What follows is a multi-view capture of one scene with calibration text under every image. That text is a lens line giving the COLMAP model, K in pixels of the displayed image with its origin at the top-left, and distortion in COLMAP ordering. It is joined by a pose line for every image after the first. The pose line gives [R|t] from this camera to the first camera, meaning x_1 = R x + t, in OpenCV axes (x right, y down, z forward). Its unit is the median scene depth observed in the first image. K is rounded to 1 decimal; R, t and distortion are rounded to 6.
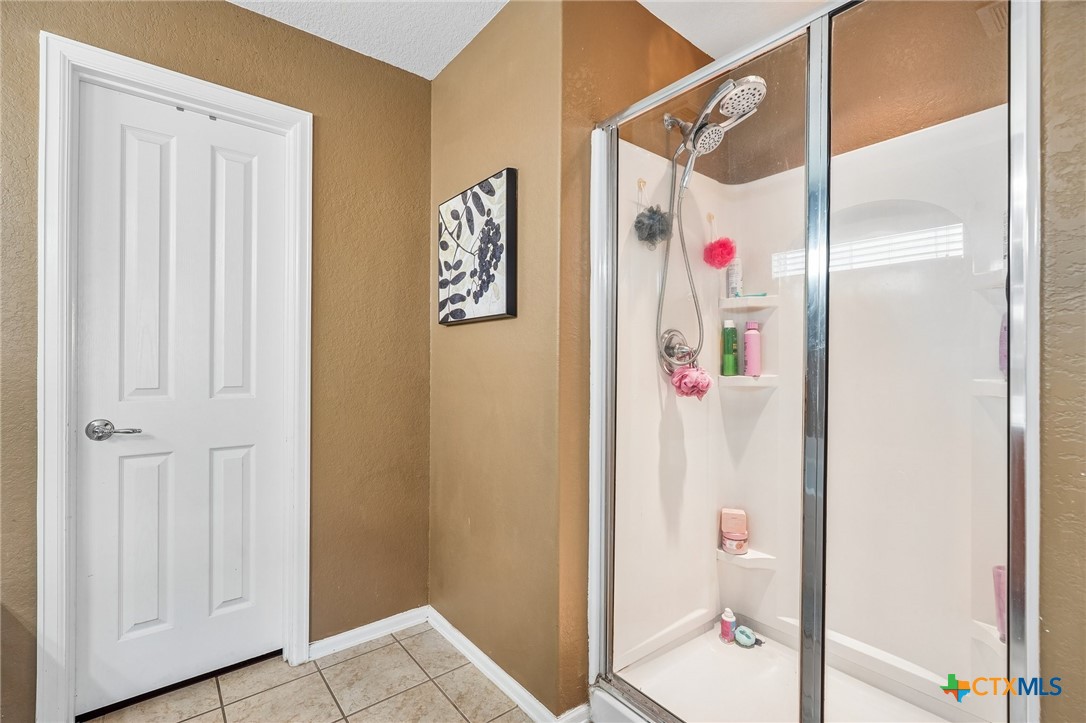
lens RADIAL K [[484.4, 0, 539.0], [0, 484.4, 362.8], [0, 0, 1]] dist [-0.016059, 0.008544]
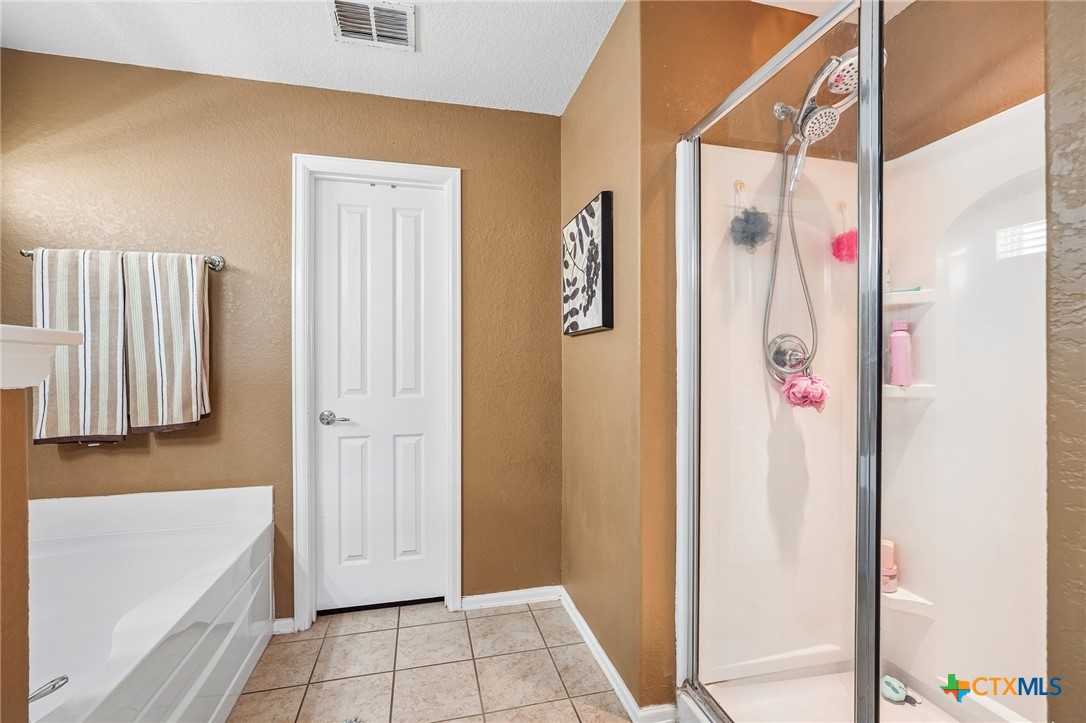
lens RADIAL K [[478.2, 0, 540.0], [0, 478.2, 363.0], [0, 0, 1]] dist [-0.013618, 0.007539]
pose [[0.908122, -0.006440, -0.418656, 0.240398], [0.007591, 0.999971, 0.001084, -0.019845], [0.418637, -0.004162, 0.908144, -0.031117]]
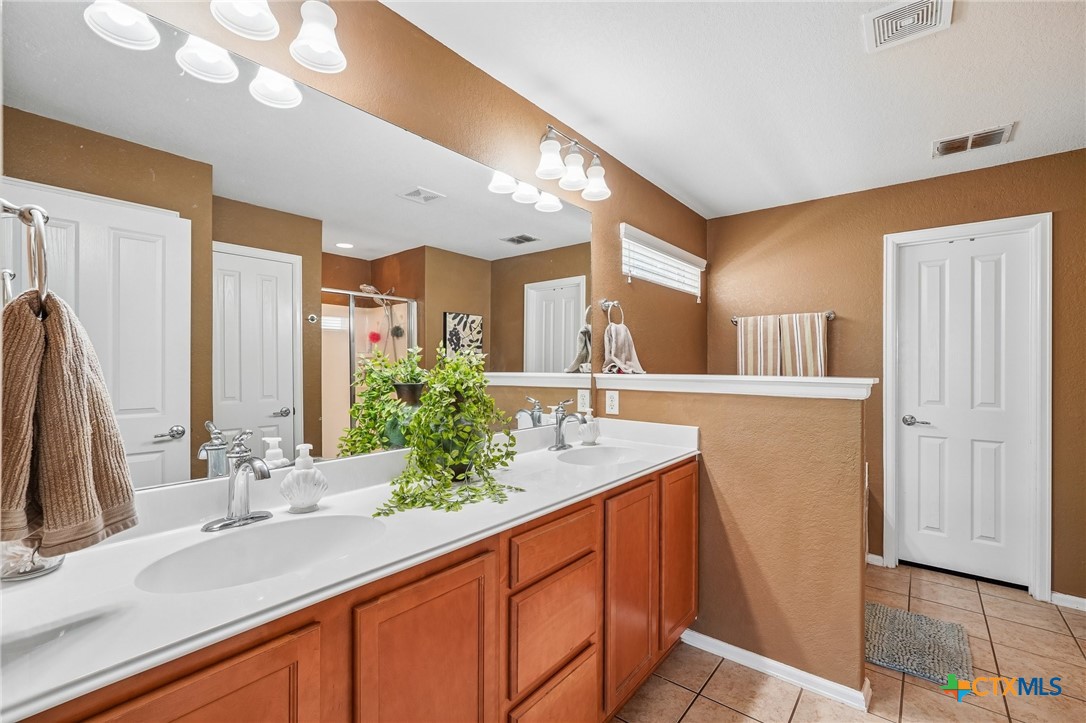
lens RADIAL K [[476.9, 0, 540.3], [0, 476.9, 363.4], [0, 0, 1]] dist [-0.016440, 0.008387]
pose [[0.209533, -0.007380, -0.977774, 0.601460], [-0.002087, 0.999966, -0.007995, -0.067636], [0.977799, 0.003716, 0.209510, -0.794738]]
